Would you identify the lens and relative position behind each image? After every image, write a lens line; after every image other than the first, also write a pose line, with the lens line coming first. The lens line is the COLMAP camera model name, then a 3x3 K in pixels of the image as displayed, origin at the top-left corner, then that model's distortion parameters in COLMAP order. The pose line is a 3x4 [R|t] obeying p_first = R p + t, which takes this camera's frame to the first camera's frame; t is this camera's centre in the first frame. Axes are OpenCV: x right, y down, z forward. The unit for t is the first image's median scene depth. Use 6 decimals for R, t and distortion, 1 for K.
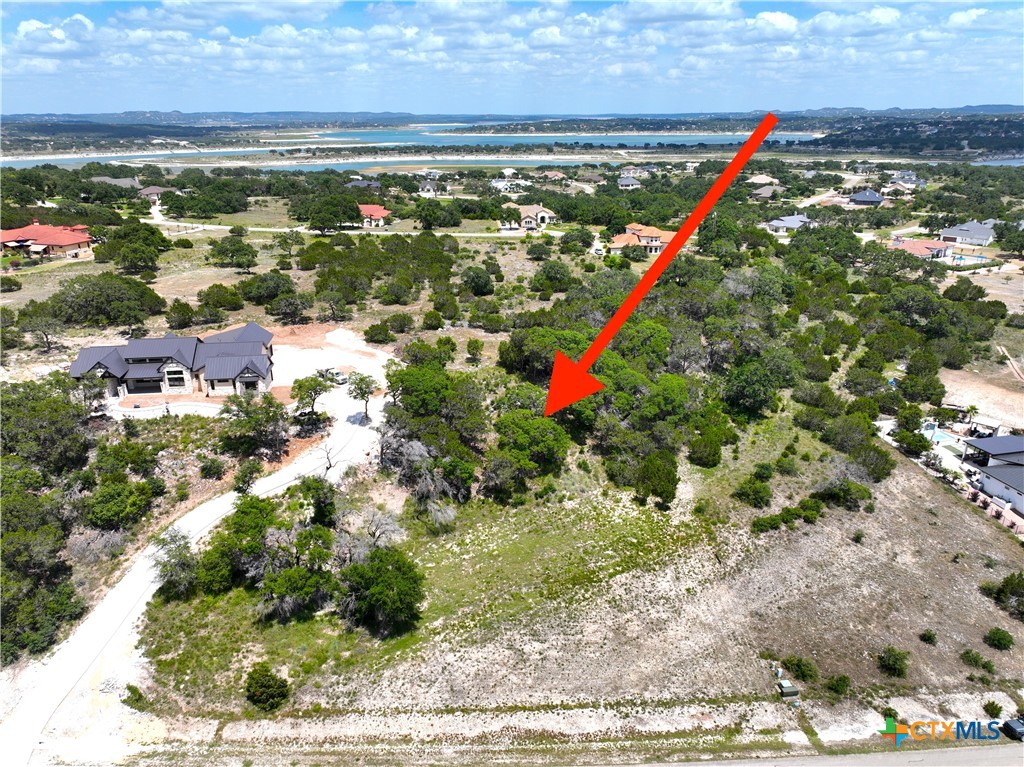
lens RADIAL K [[715.2, 0, 512.0], [0, 715.2, 383.5], [0, 0, 1]] dist [-0.000363, 0.037966]
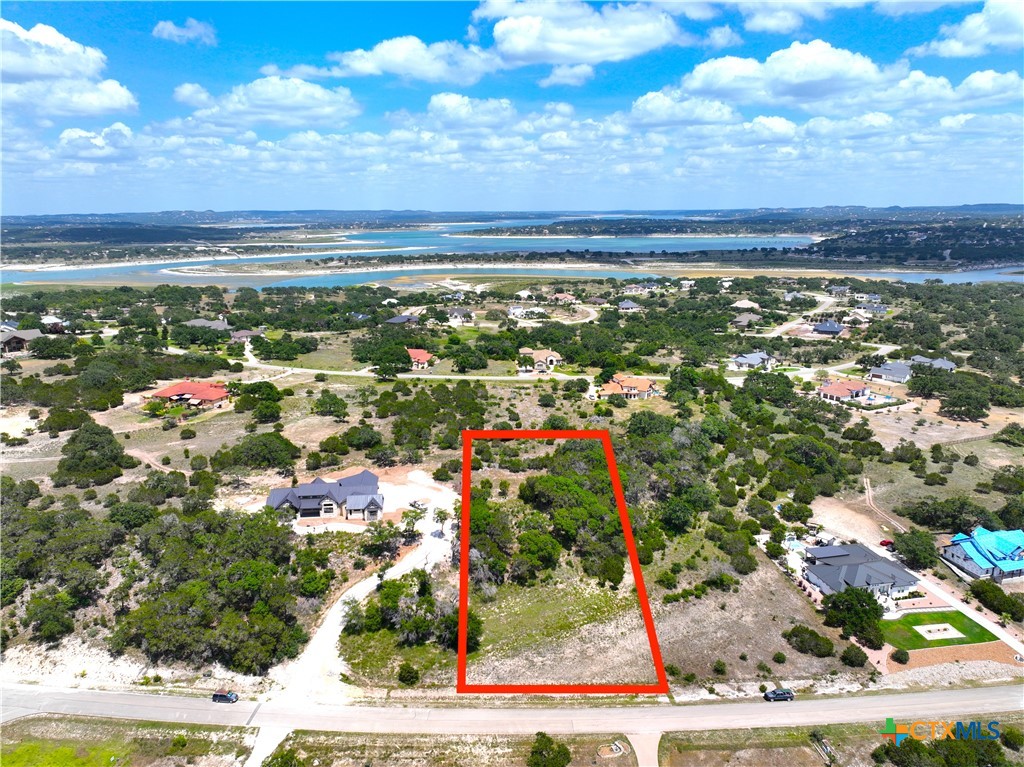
lens RADIAL K [[715.2, 0, 512.0], [0, 715.2, 383.5], [0, 0, 1]] dist [-0.000363, 0.037966]
pose [[0.999788, 0.002192, -0.020465, -0.002294], [-0.004634, 0.992759, -0.120033, -0.077840], [0.020054, 0.120102, 0.992559, -0.552231]]
